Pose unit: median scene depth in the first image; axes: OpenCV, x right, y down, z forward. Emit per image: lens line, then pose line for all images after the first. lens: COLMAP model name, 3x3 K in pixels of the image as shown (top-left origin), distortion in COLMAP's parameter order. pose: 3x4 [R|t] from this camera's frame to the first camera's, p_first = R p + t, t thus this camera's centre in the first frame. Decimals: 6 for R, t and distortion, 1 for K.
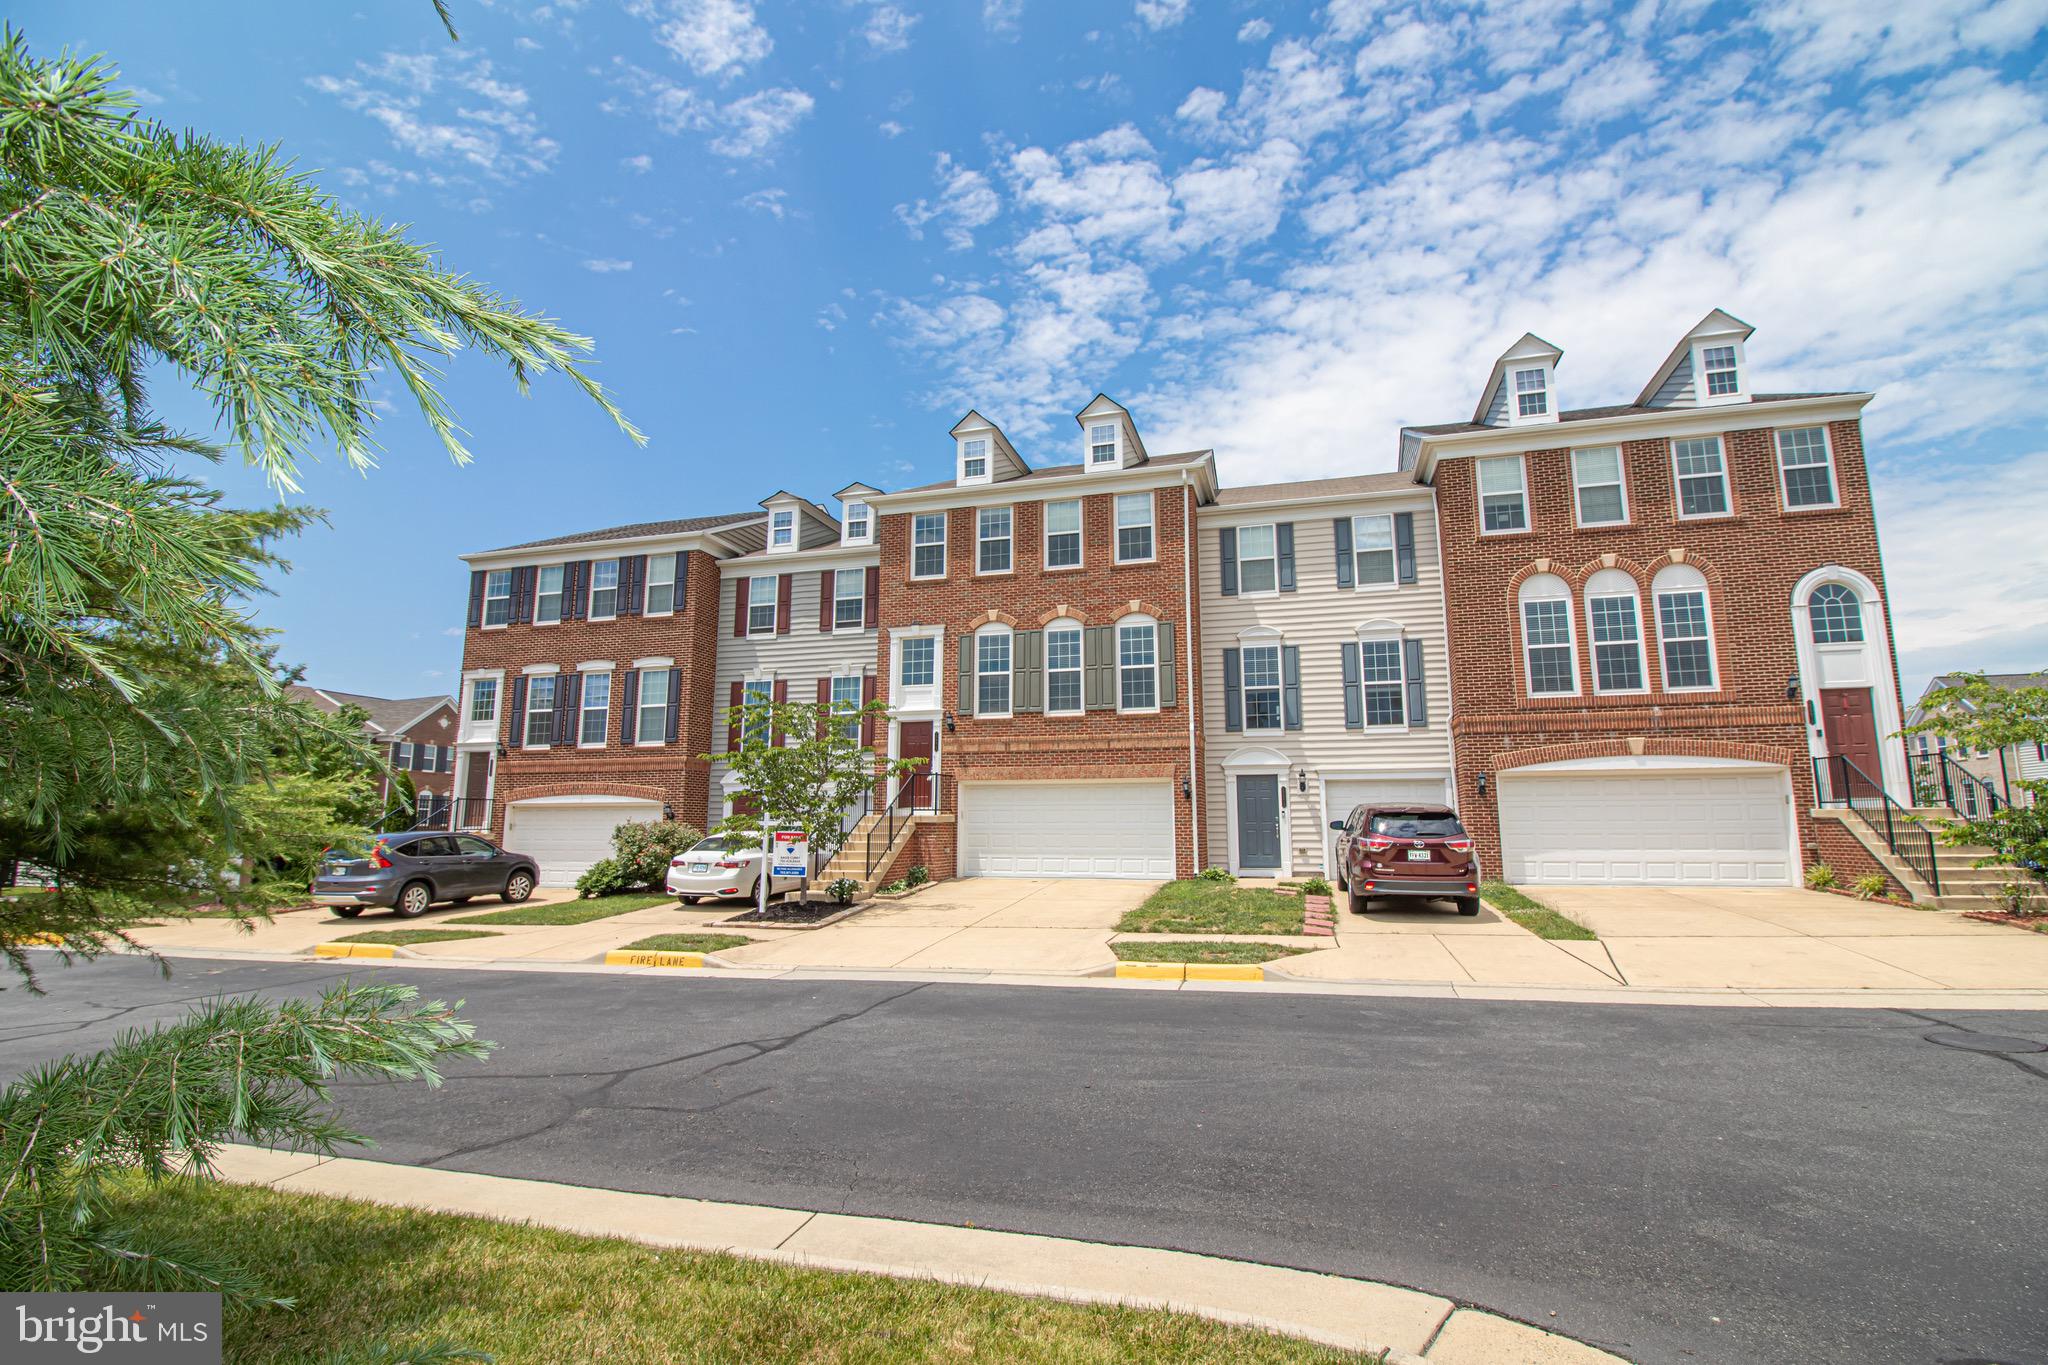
lens RADIAL K [[949.0, 0, 1029.6], [0, 949.0, 672.2], [0, 0, 1]] dist [0.002771, -0.015234]
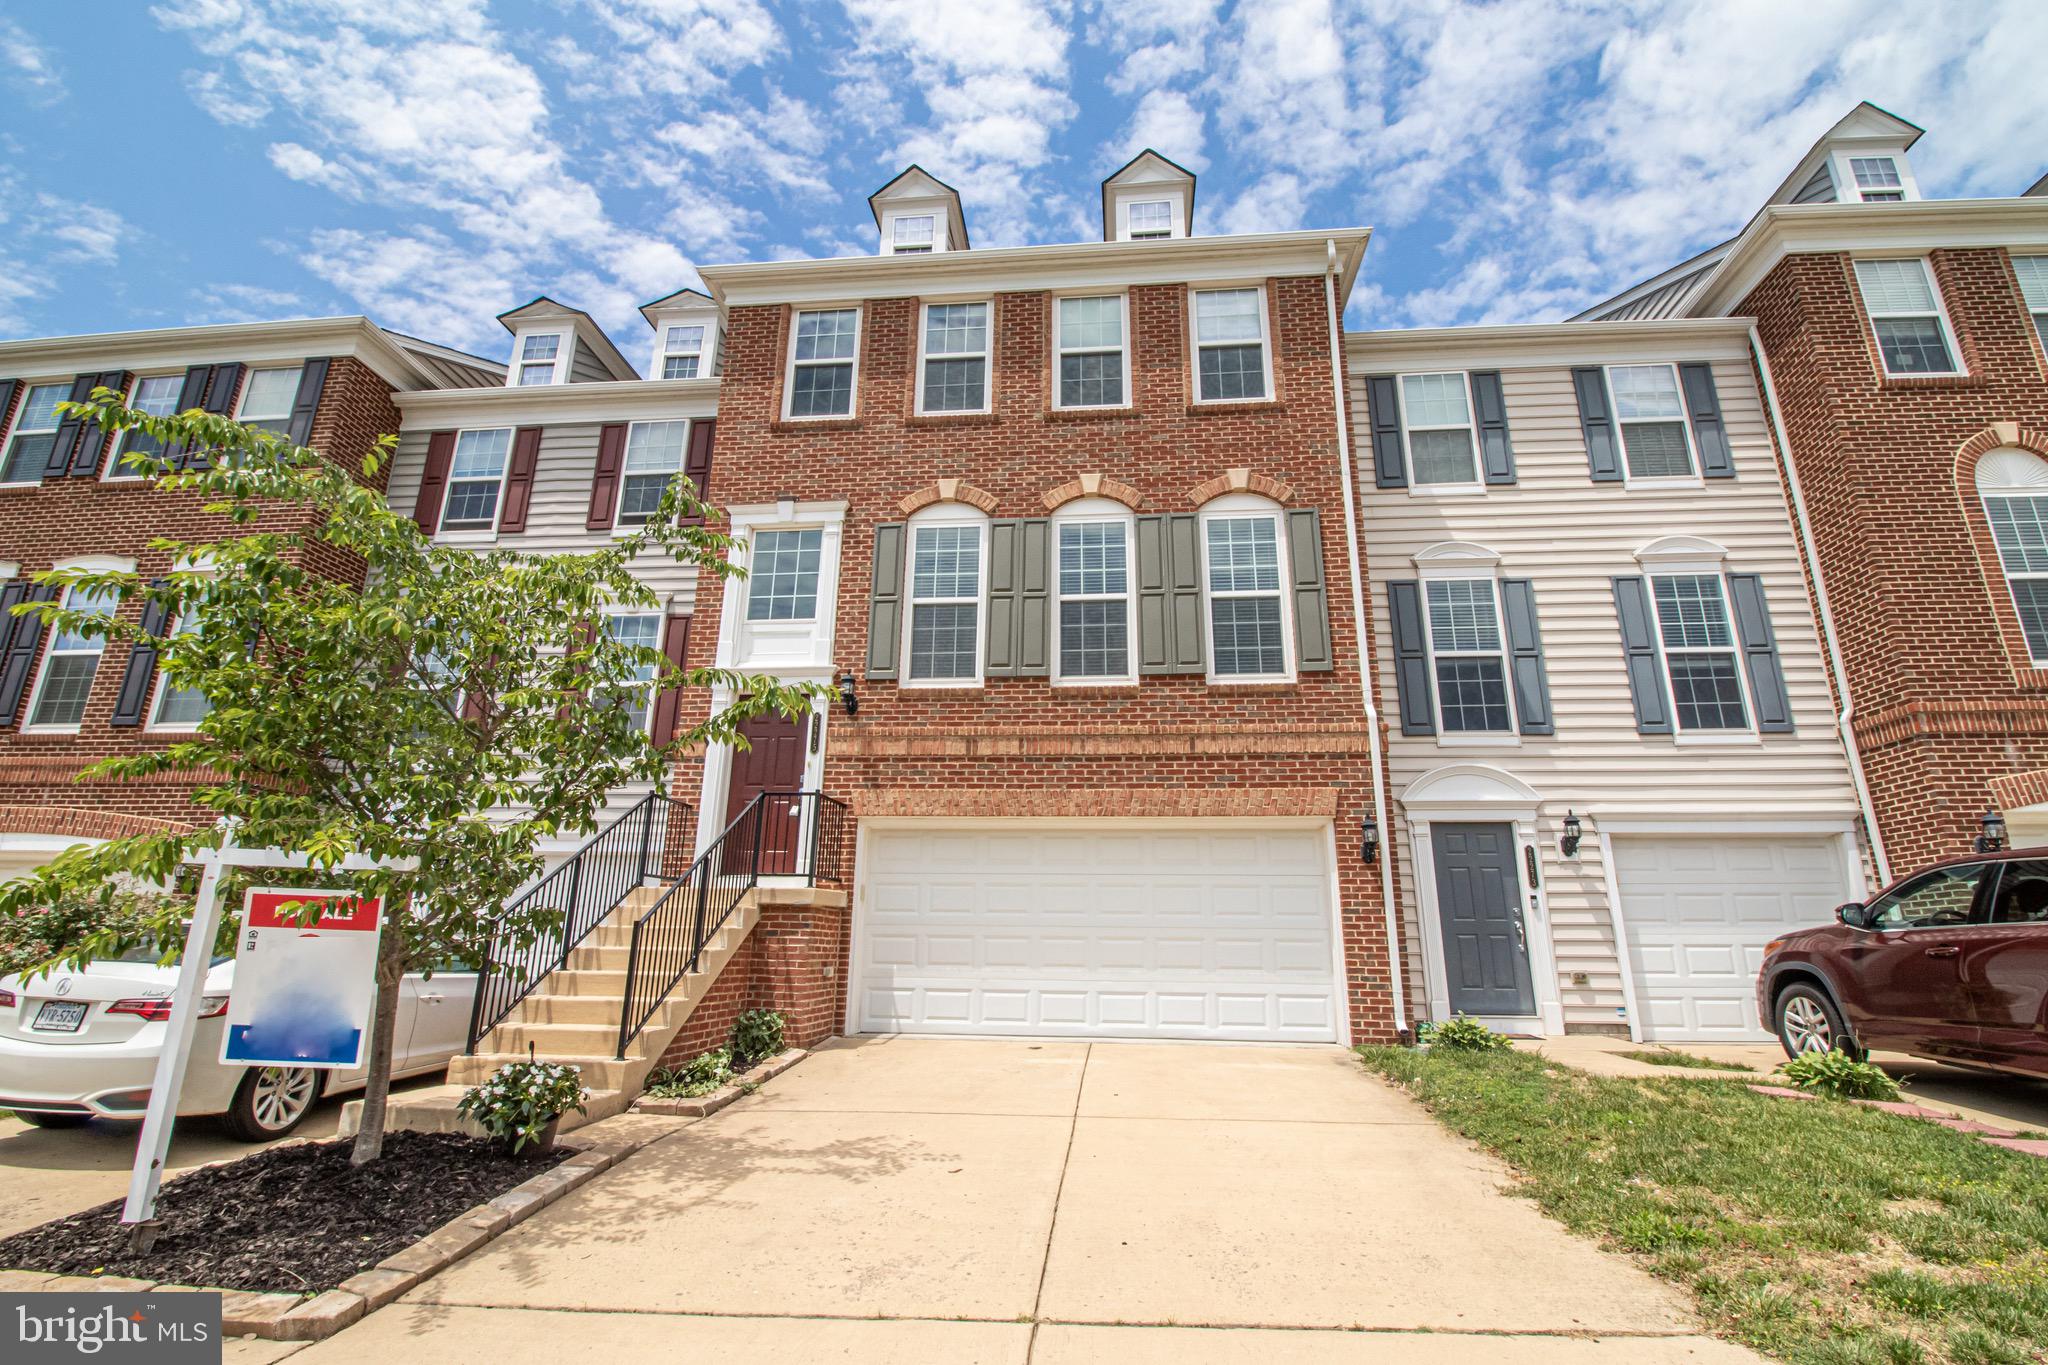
lens RADIAL K [[949.0, 0, 1029.6], [0, 949.0, 672.2], [0, 0, 1]] dist [0.002771, -0.015234]
pose [[0.982620, 0.063975, 0.174254, -0.079852], [-0.042508, 0.991340, -0.124253, 0.099673], [-0.180694, 0.114686, 0.976830, 0.530783]]
